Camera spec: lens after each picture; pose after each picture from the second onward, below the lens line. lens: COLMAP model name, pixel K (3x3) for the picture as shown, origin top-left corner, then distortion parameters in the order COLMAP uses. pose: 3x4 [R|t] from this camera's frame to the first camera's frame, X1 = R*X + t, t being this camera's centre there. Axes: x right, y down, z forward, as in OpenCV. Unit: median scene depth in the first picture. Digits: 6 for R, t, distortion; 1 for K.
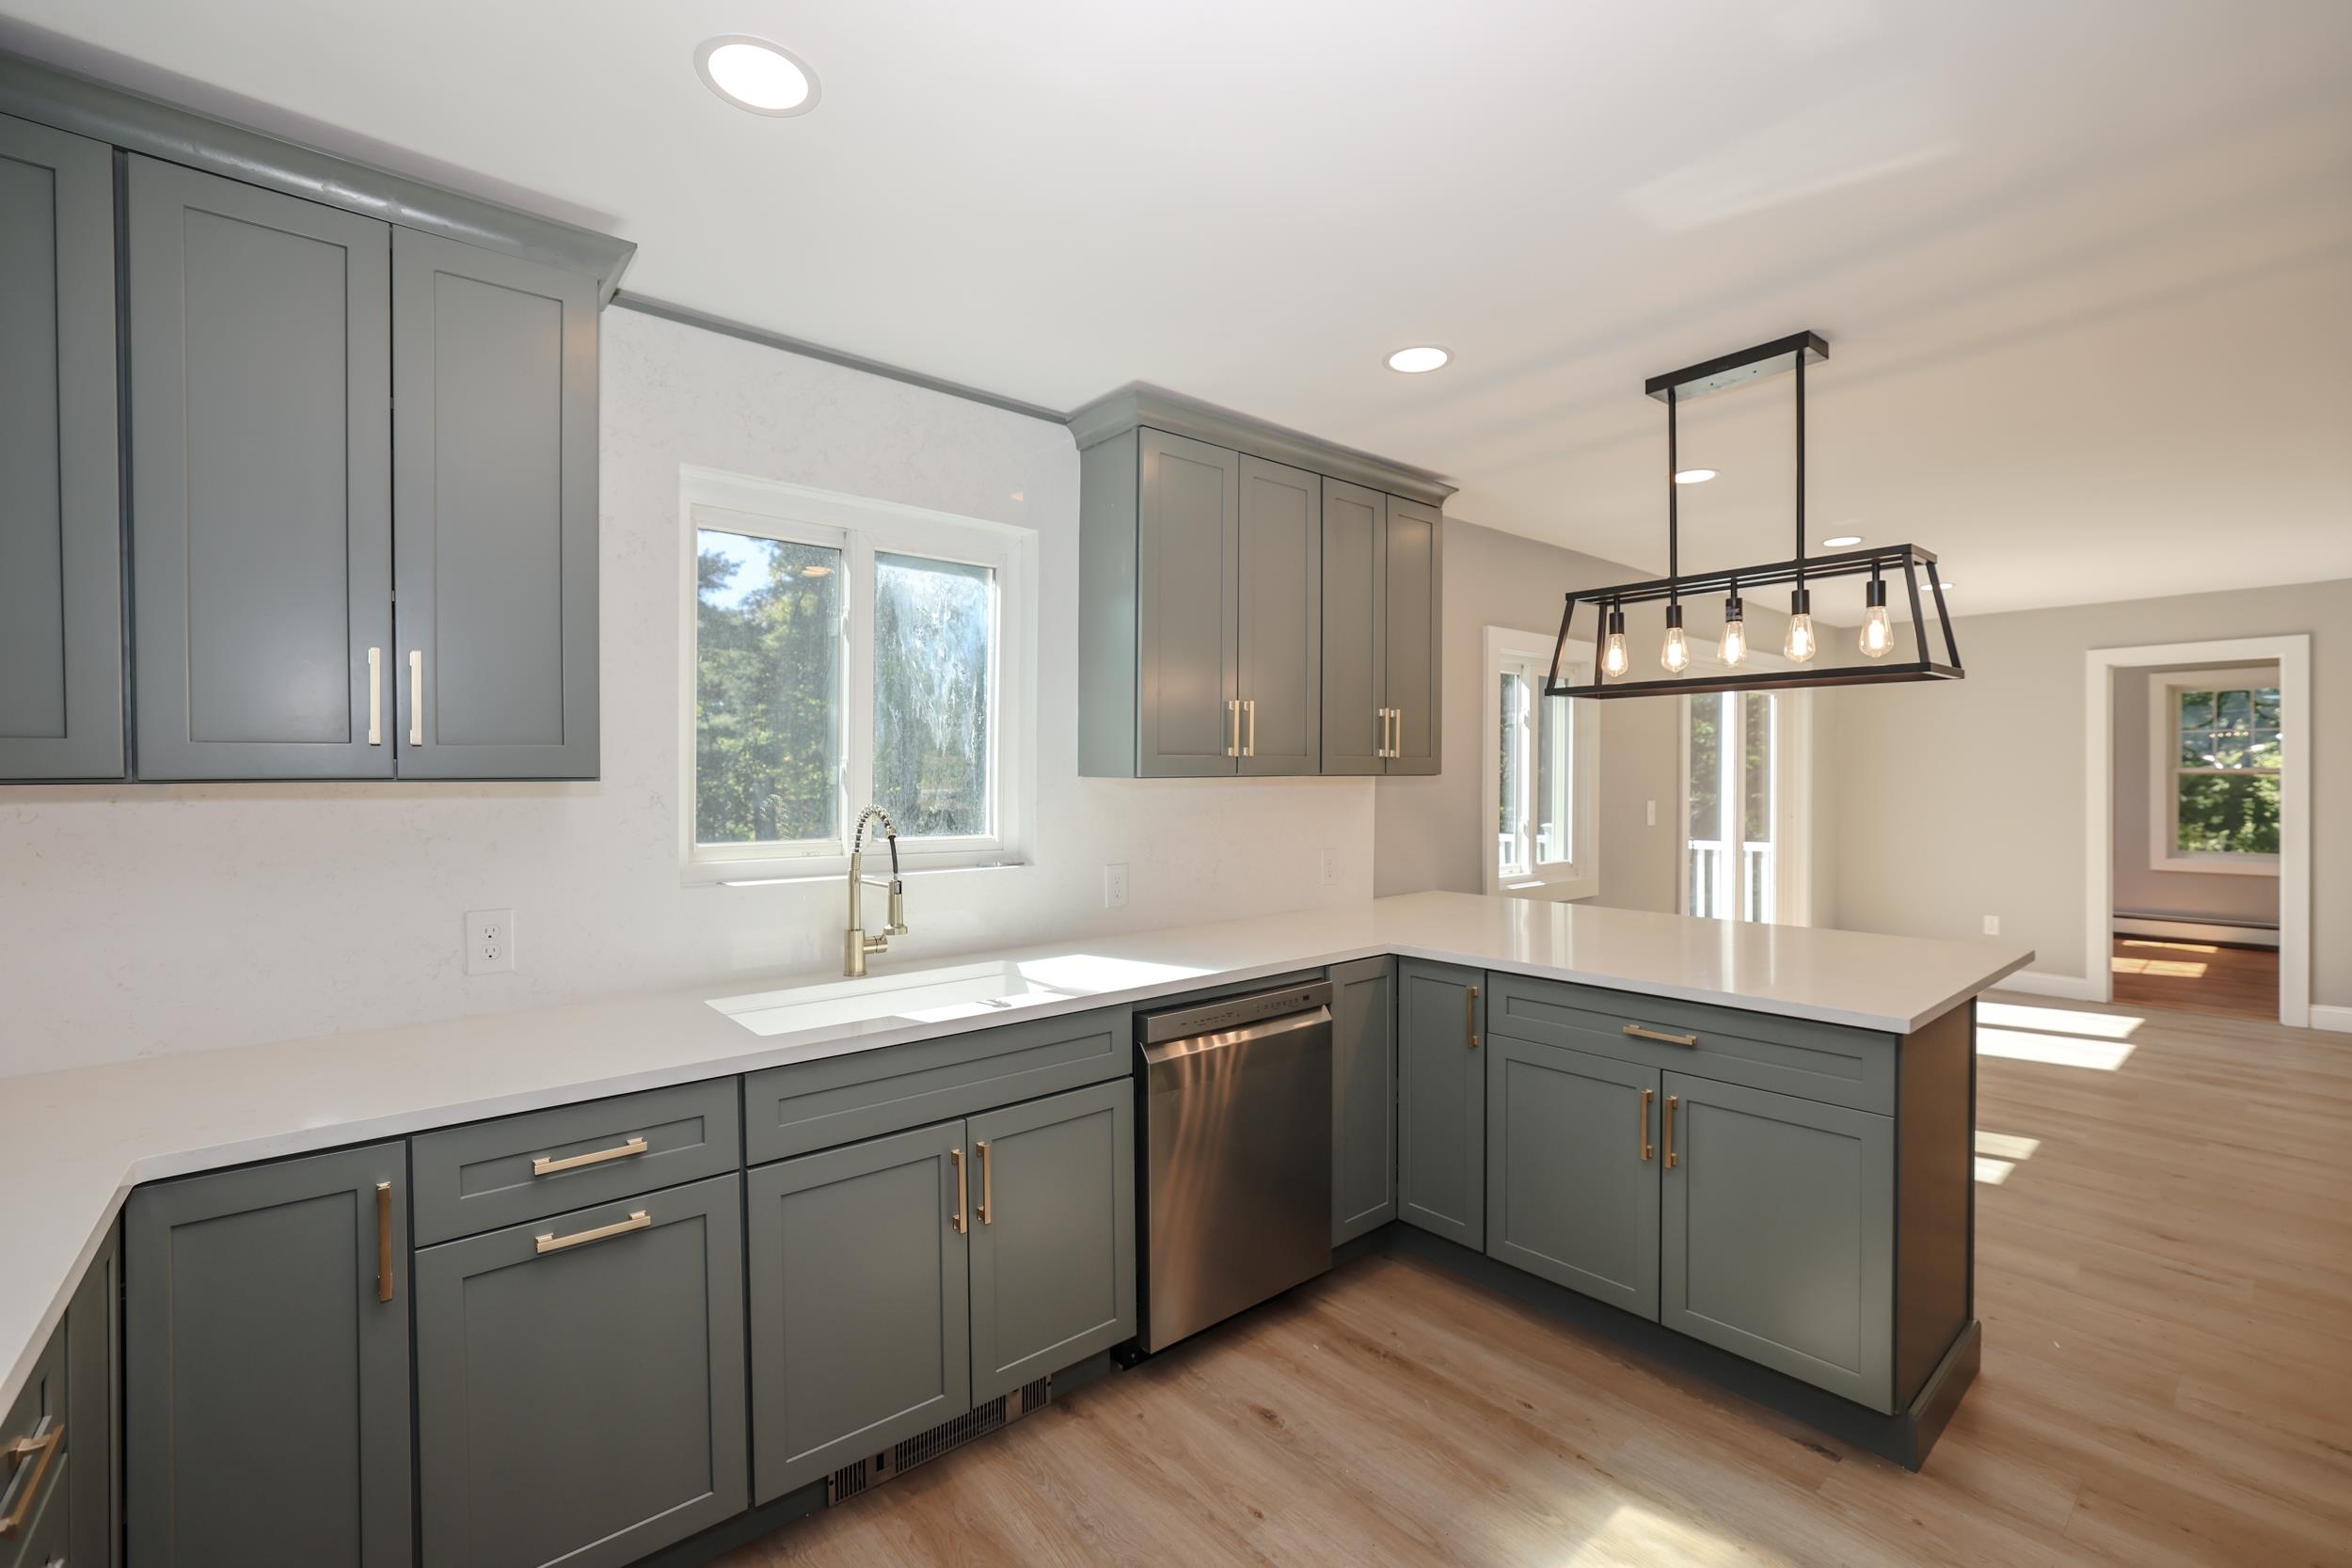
lens RADIAL K [[1009.6, 0, 1176.0], [0, 1009.6, 784.0], [0, 0, 1]] dist [-0.046448, 0.016589]
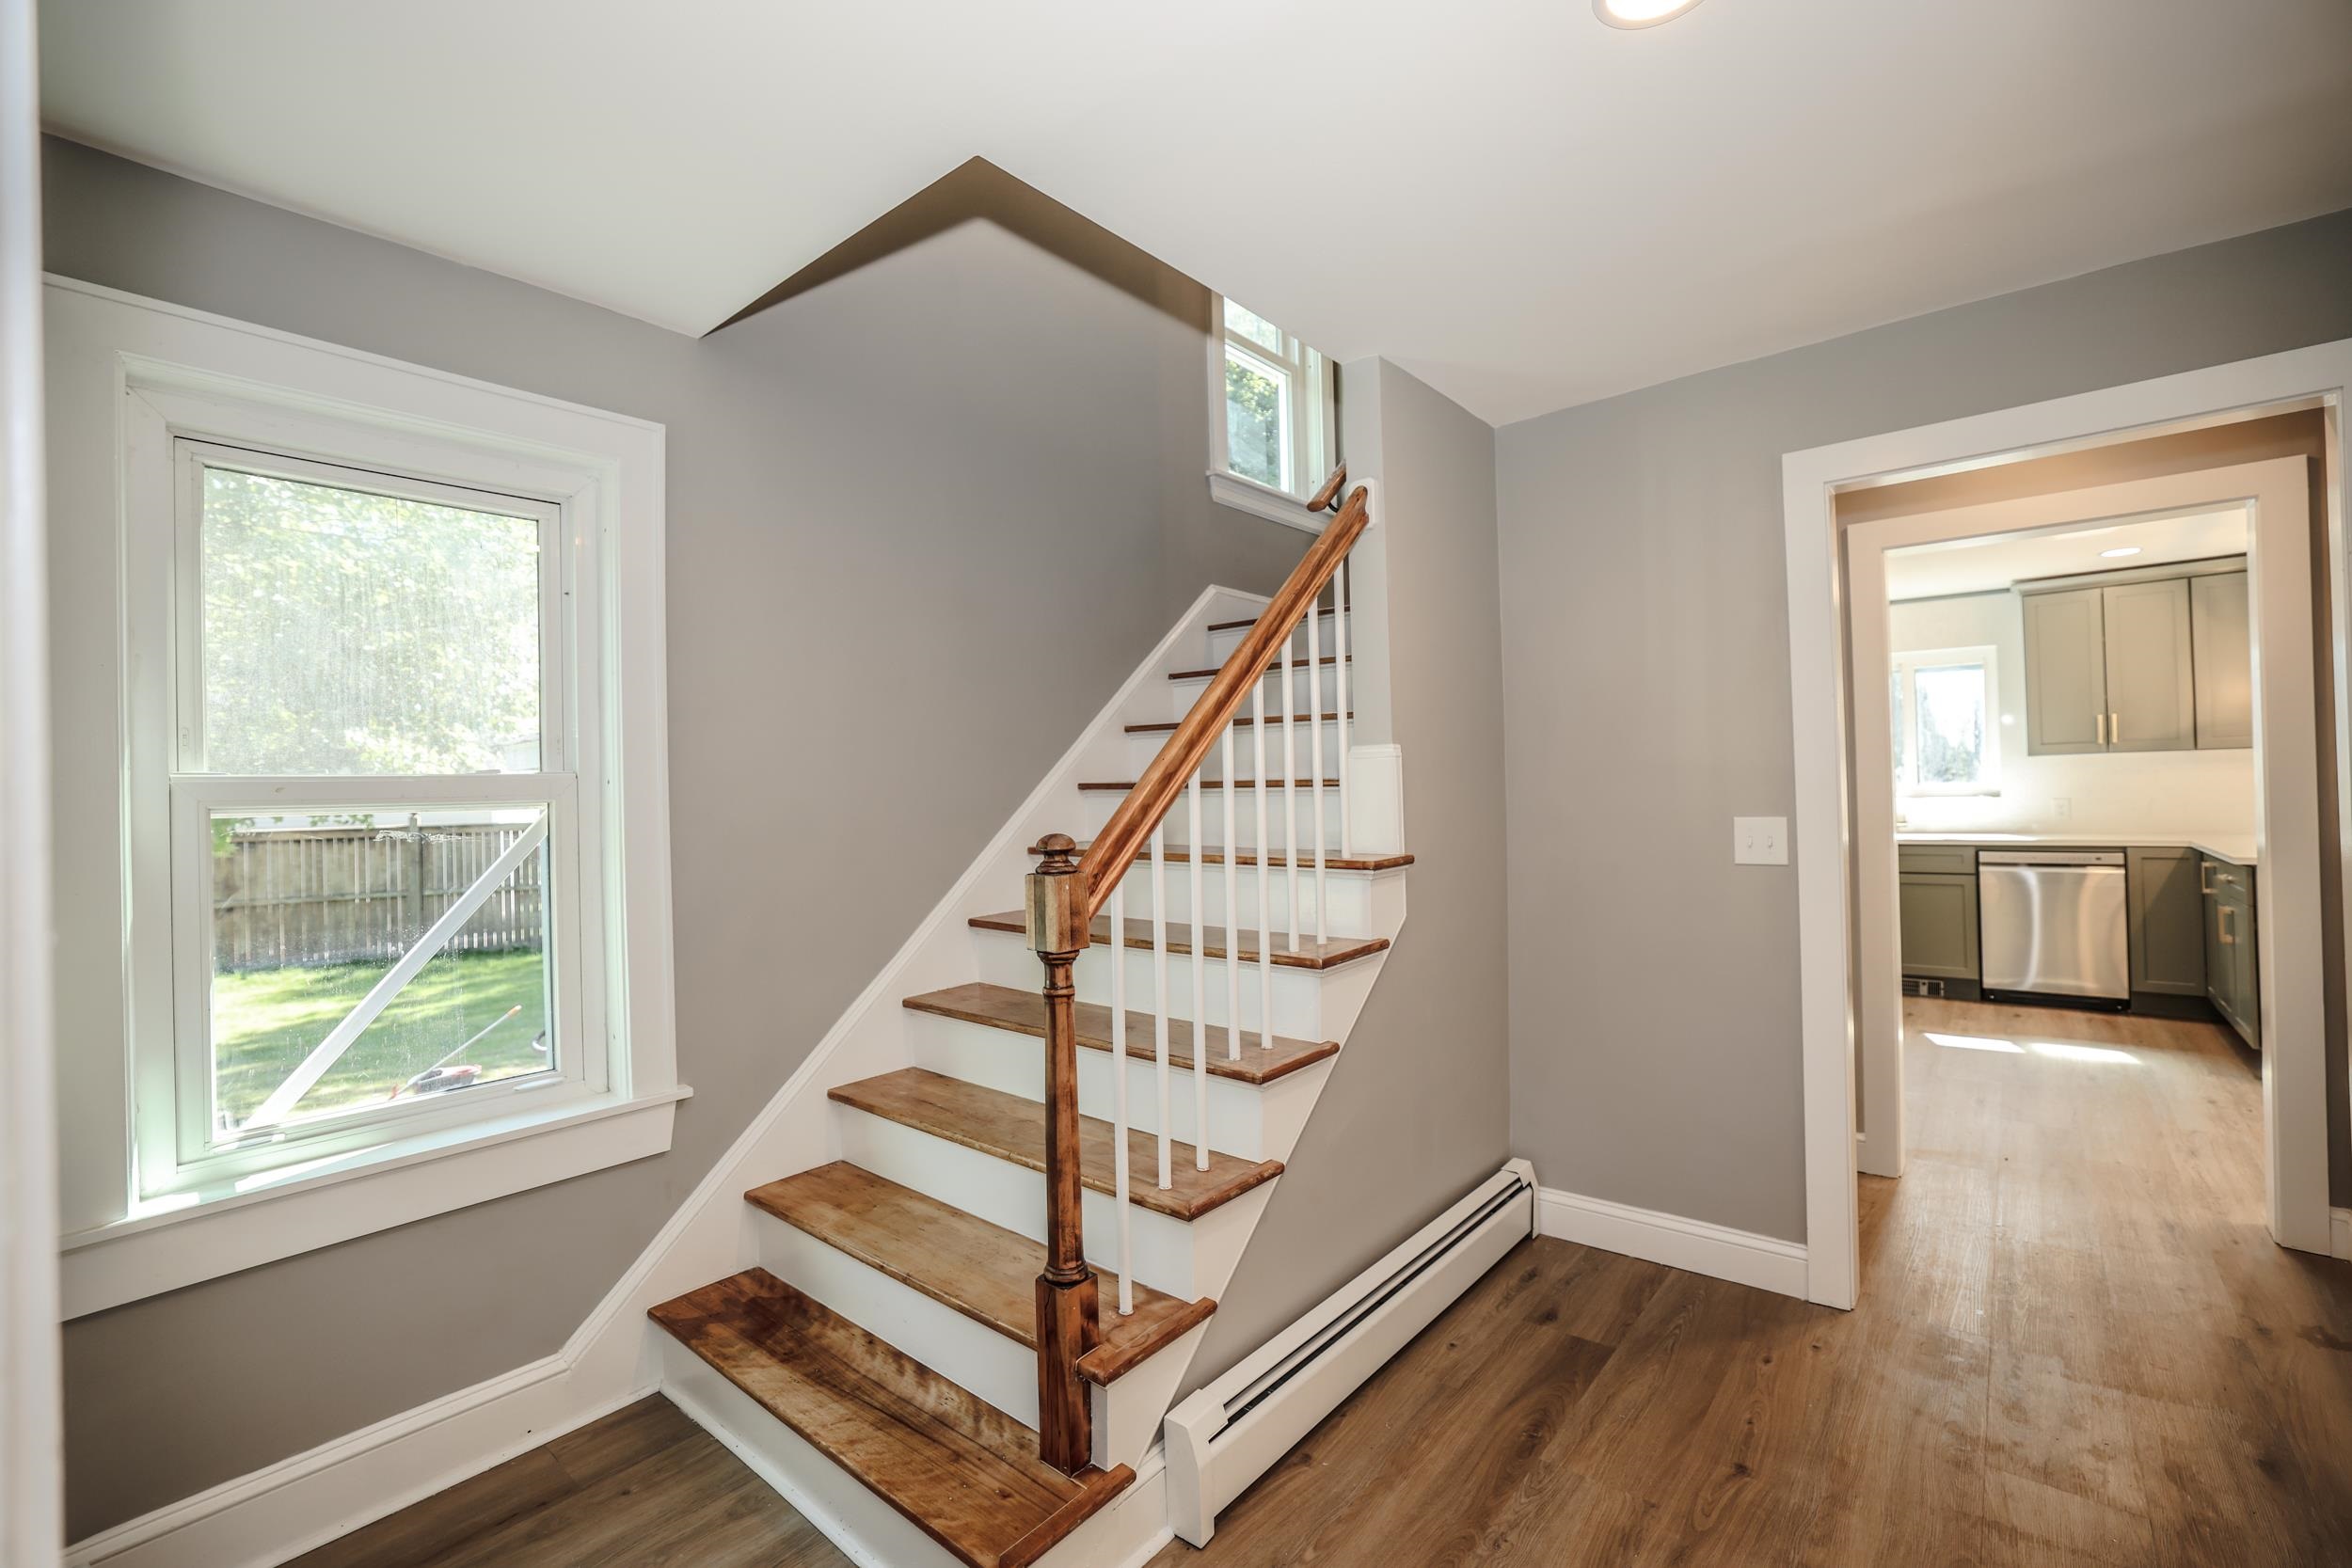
lens RADIAL K [[1009.6, 0, 1176.0], [0, 1009.6, 784.0], [0, 0, 1]] dist [-0.046448, 0.016589]
pose [[0.163582, -0.007860, -0.986498, 1.668560], [0.017886, 0.999828, -0.005000, 0.030646], [0.986368, -0.016826, 0.163695, -1.110090]]
